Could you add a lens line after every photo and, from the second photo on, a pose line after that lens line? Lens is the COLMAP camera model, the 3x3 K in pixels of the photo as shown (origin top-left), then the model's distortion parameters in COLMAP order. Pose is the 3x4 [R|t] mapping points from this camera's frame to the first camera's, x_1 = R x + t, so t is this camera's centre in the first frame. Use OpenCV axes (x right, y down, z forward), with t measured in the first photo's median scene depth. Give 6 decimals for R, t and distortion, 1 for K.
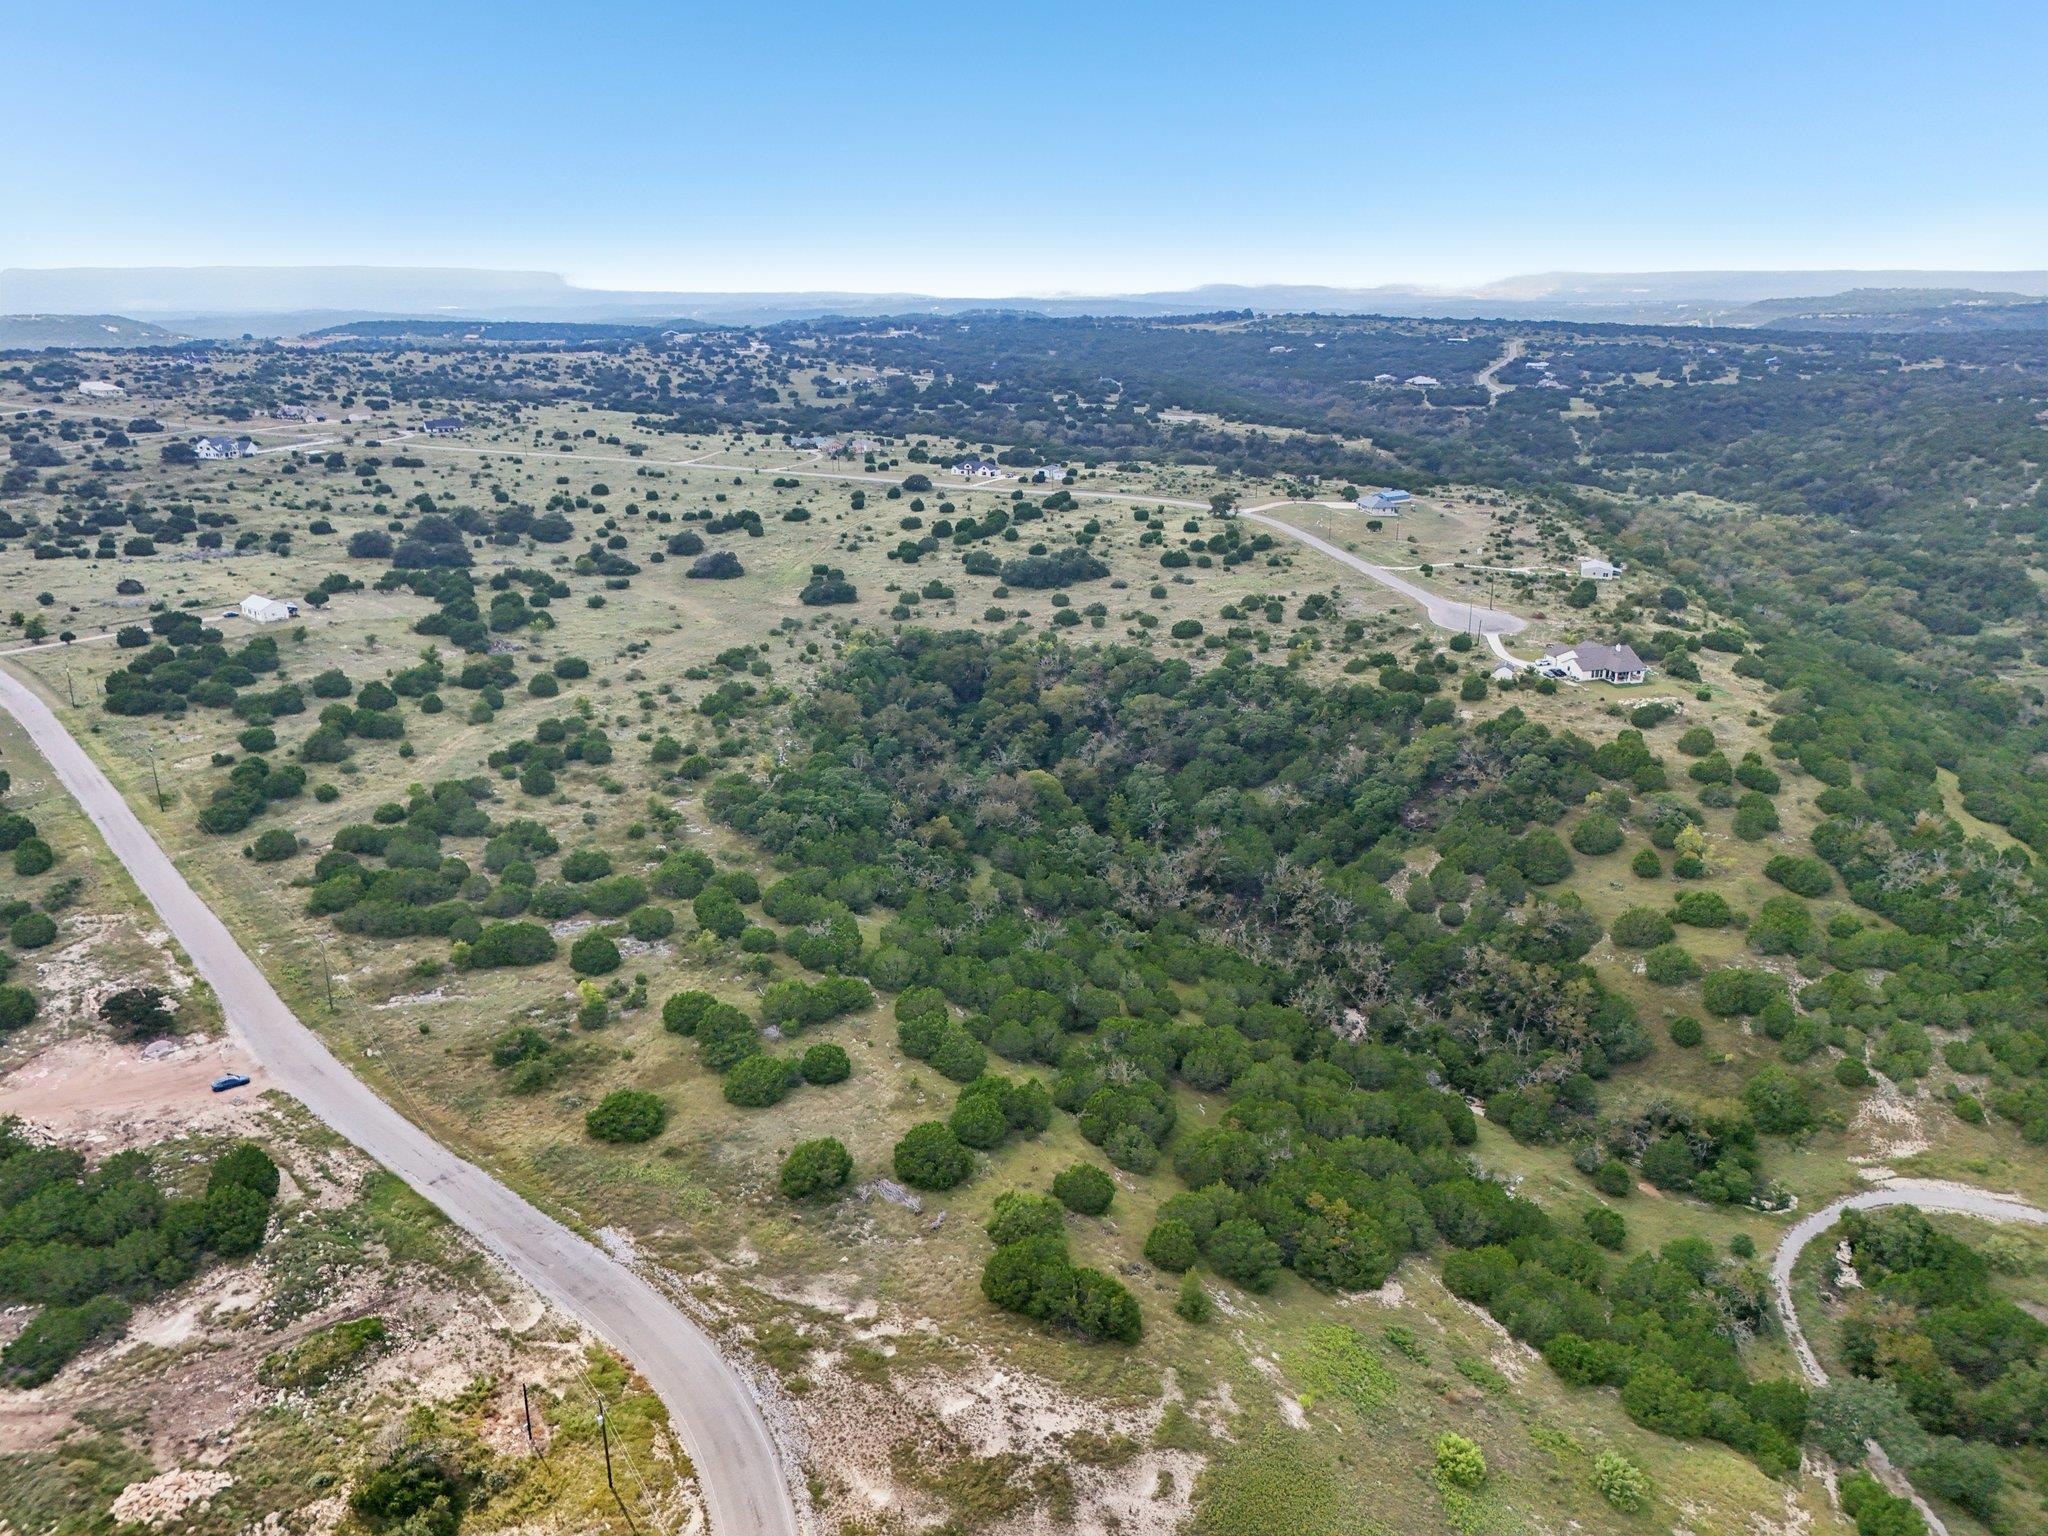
lens RADIAL K [[1501.3, 0, 1019.7], [0, 1501.3, 803.5], [0, 0, 1]] dist [0.076714, -0.076333]
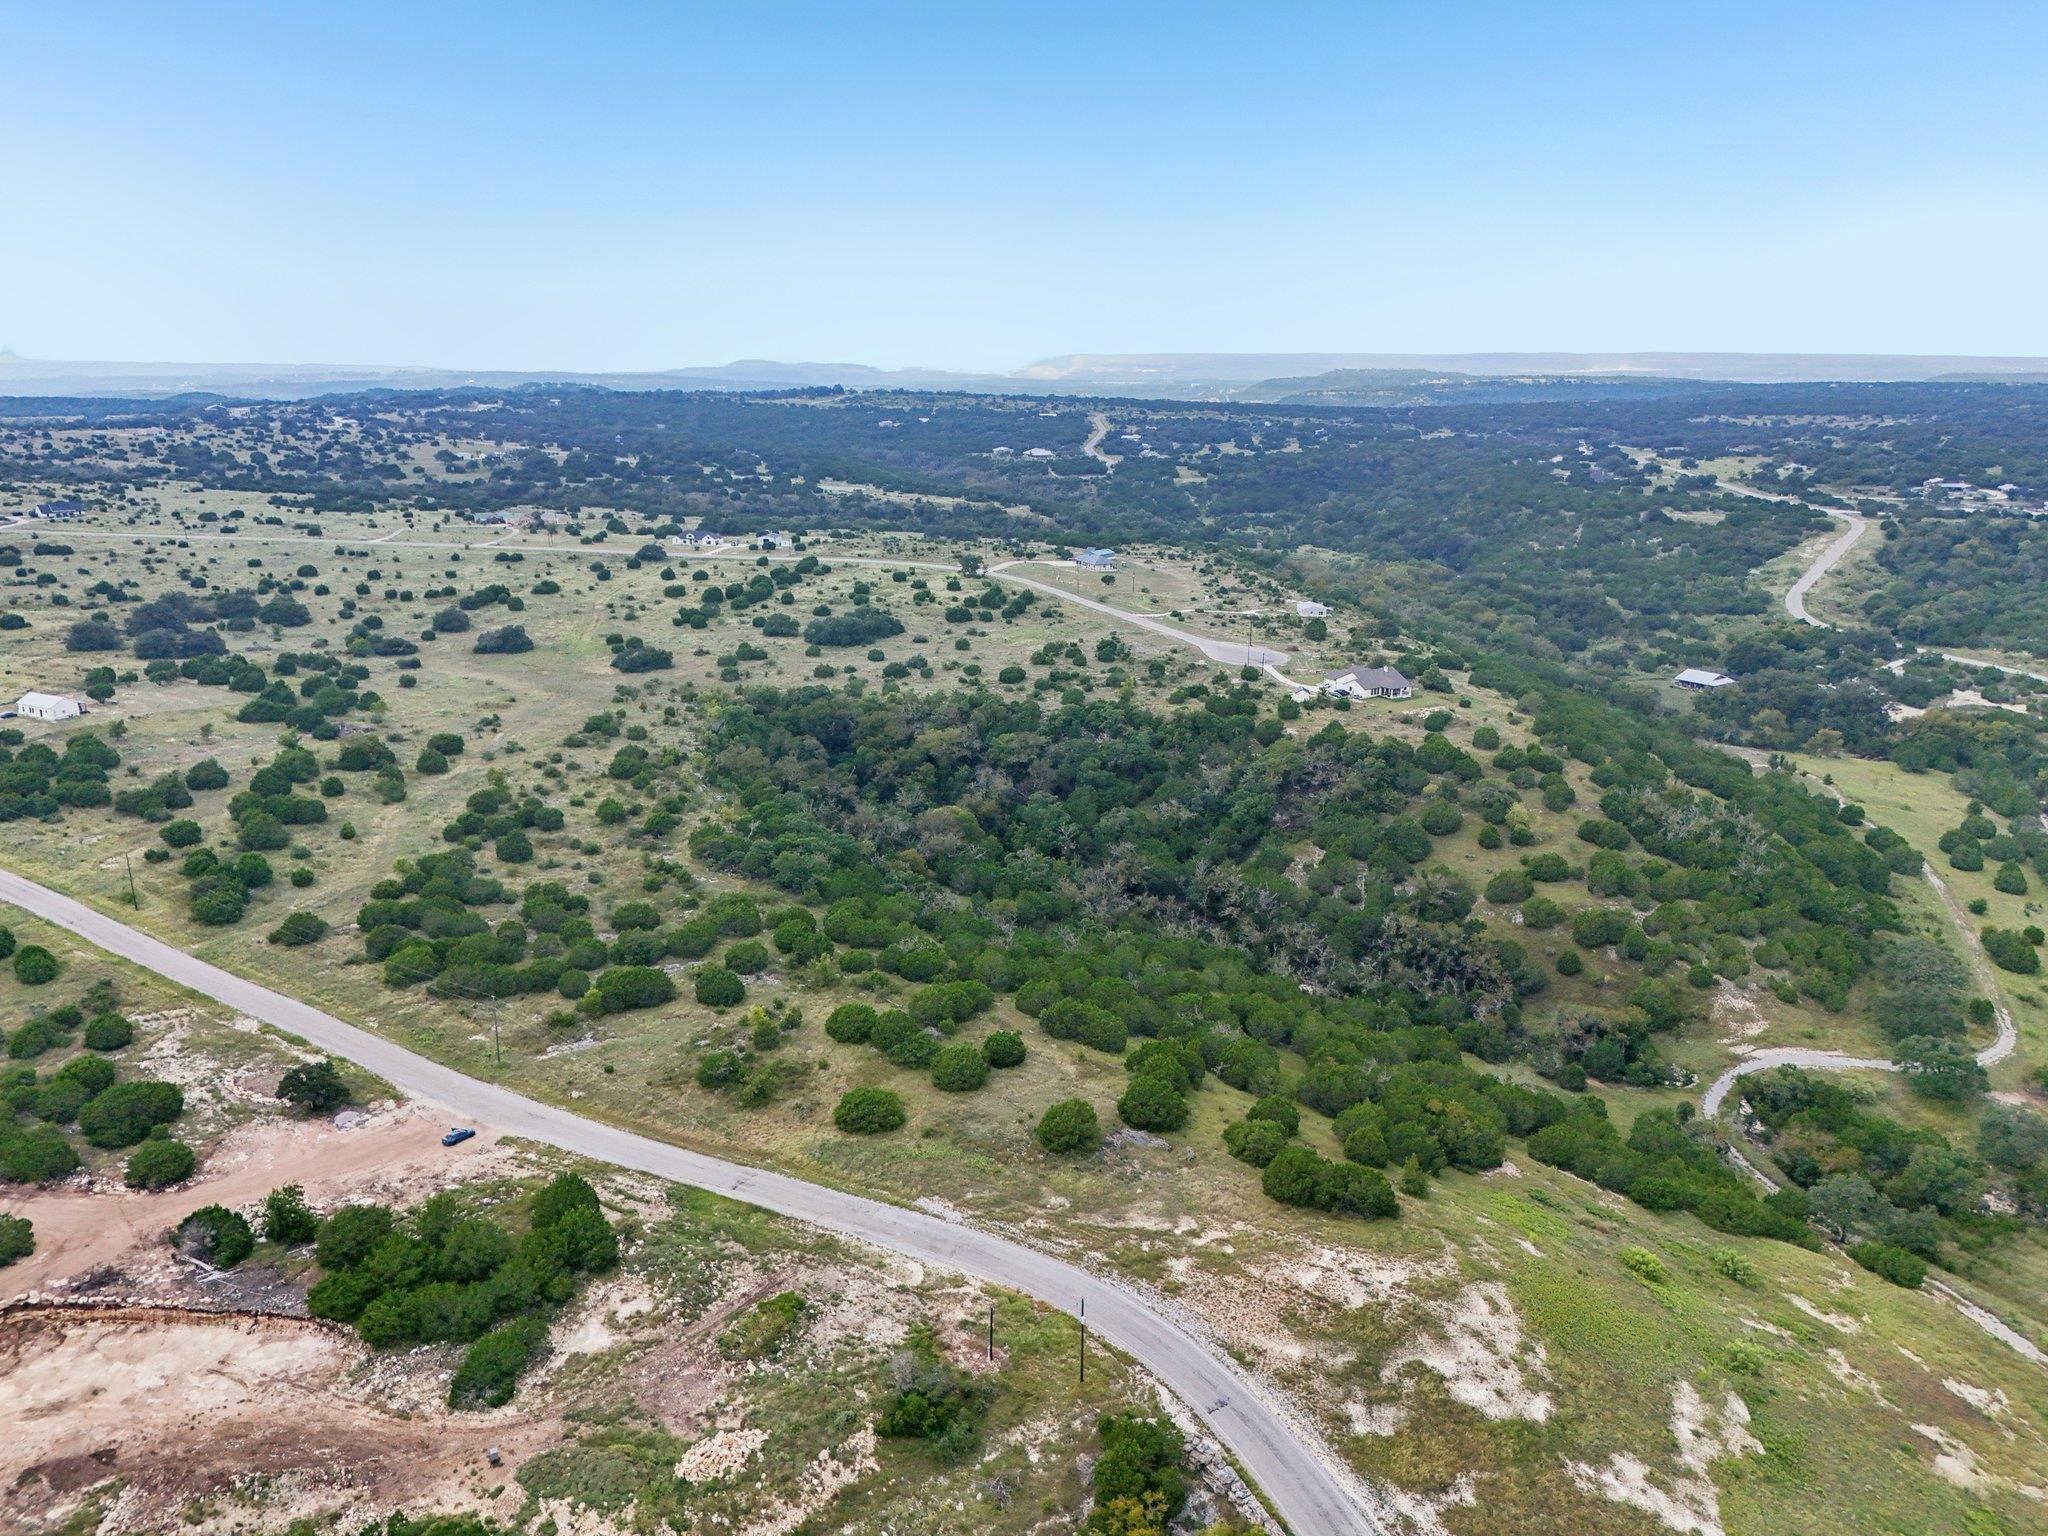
lens RADIAL K [[1501.3, 0, 1016.4], [0, 1501.3, 847.4], [0, 0, 1]] dist [0.076714, -0.076333]
pose [[0.957371, -0.085807, 0.275824, -0.259485], [0.091129, 0.995818, -0.006511, 0.019779], [-0.274111, 0.031369, 0.961186, -0.047151]]
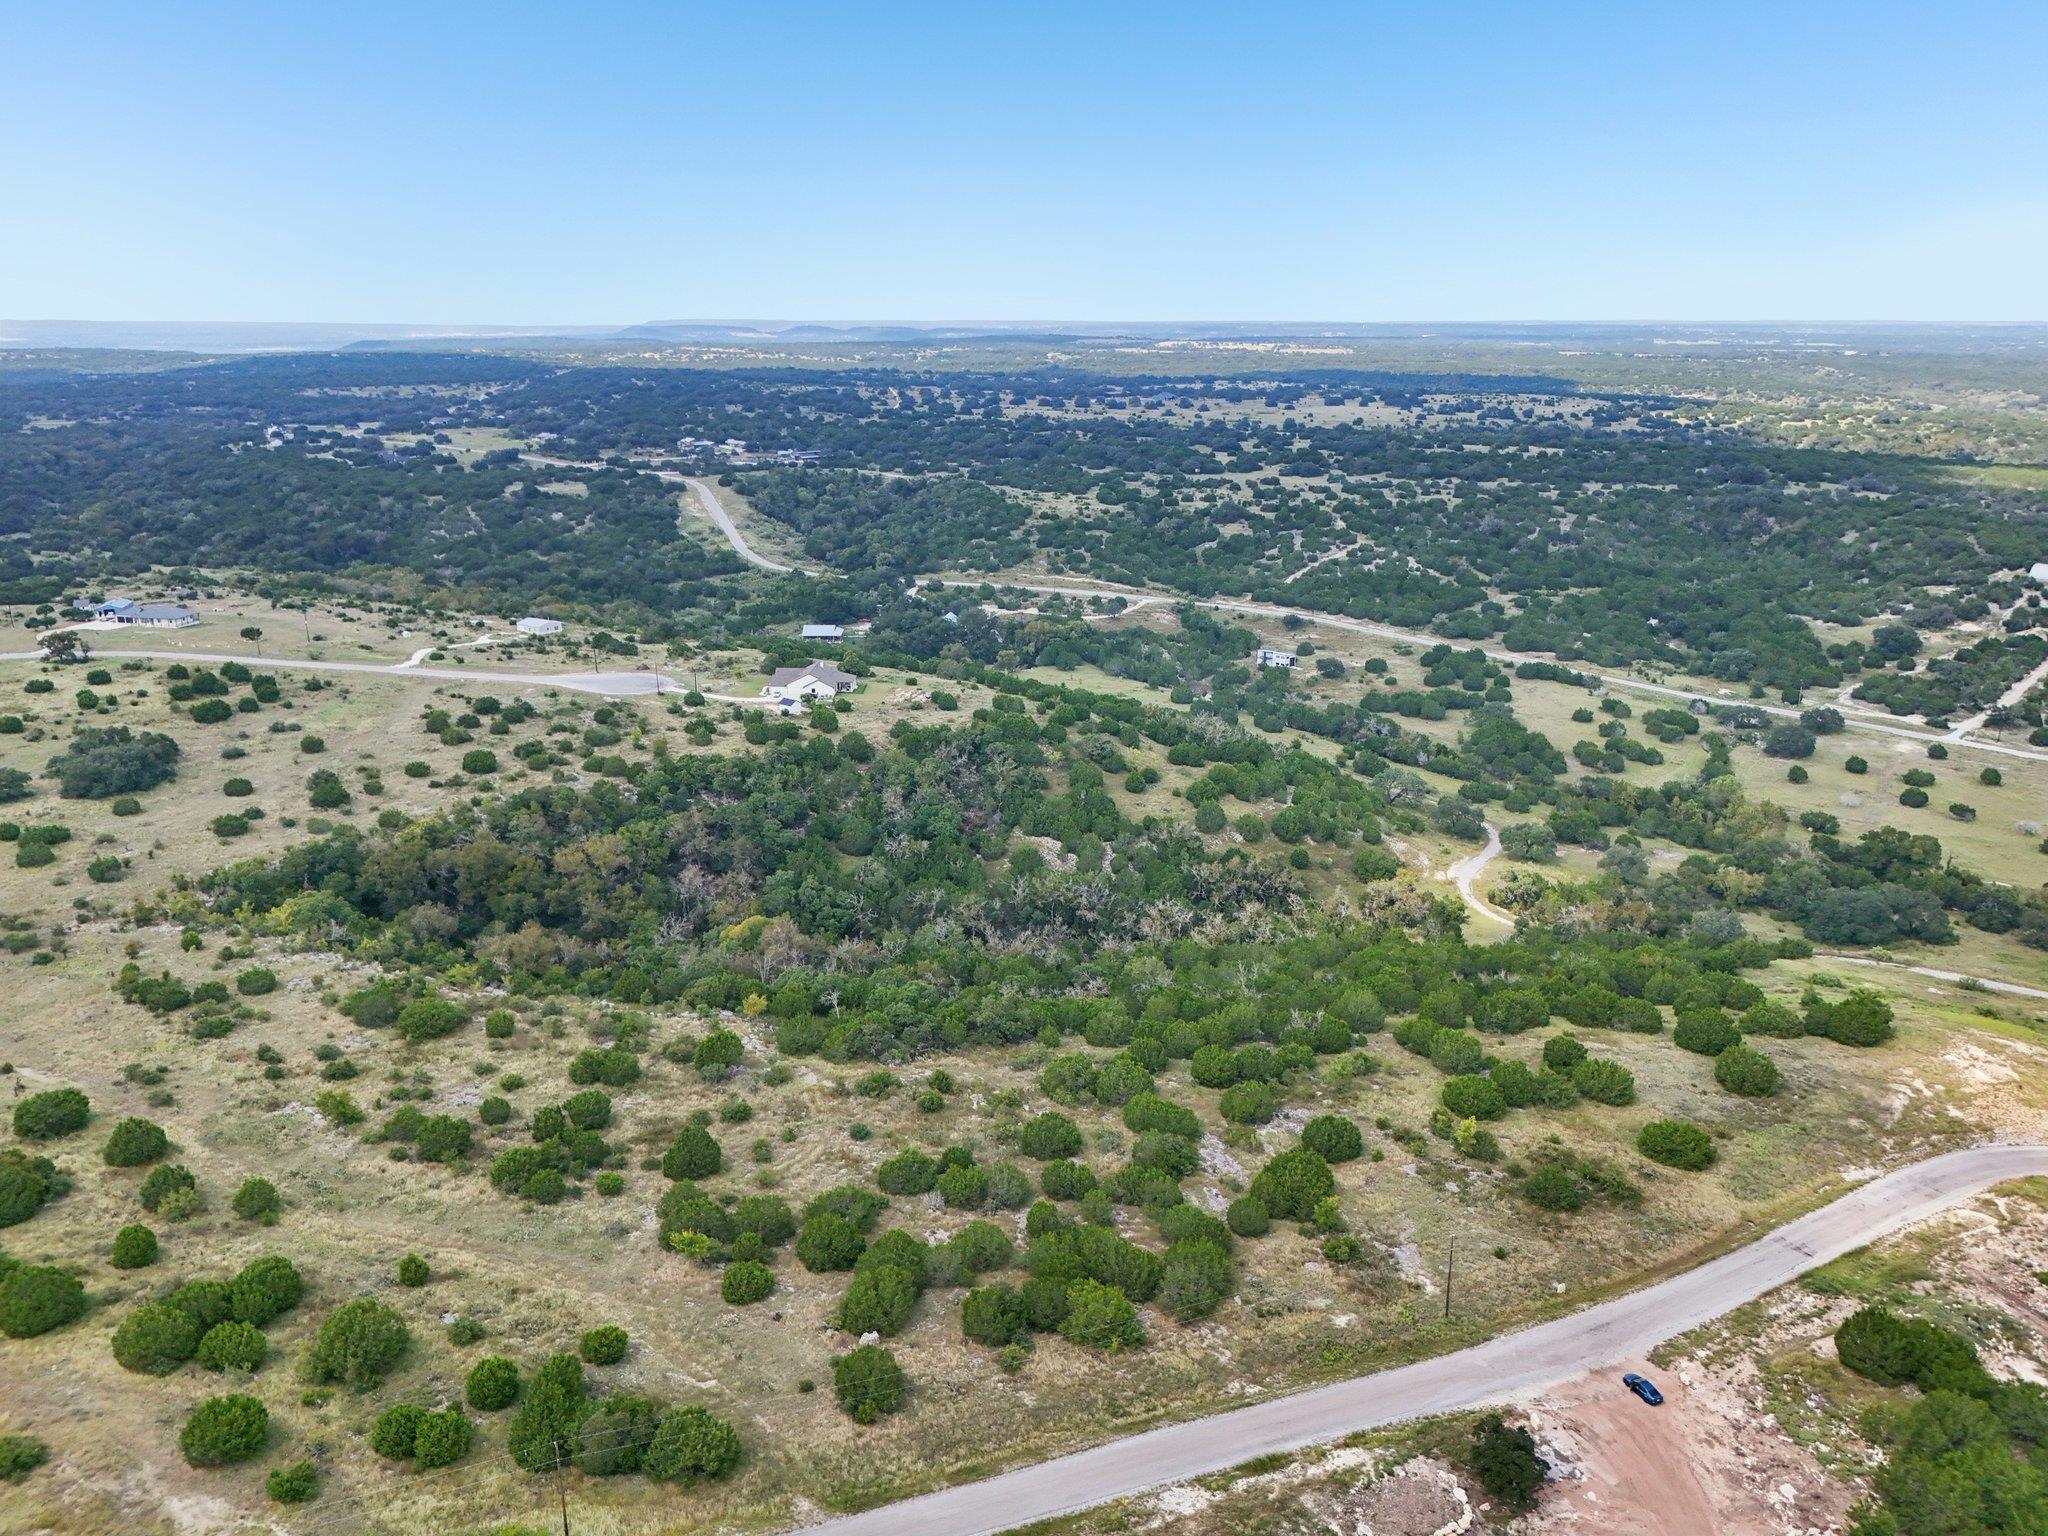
lens RADIAL K [[1501.3, 0, 1021.1], [0, 1501.3, 783.8], [0, 0, 1]] dist [0.076714, -0.076333]
pose [[0.297497, -0.283082, 0.911789, -0.762513], [0.320513, 0.929218, 0.183917, -0.218407], [-0.899315, 0.237526, 0.367171, 0.566012]]
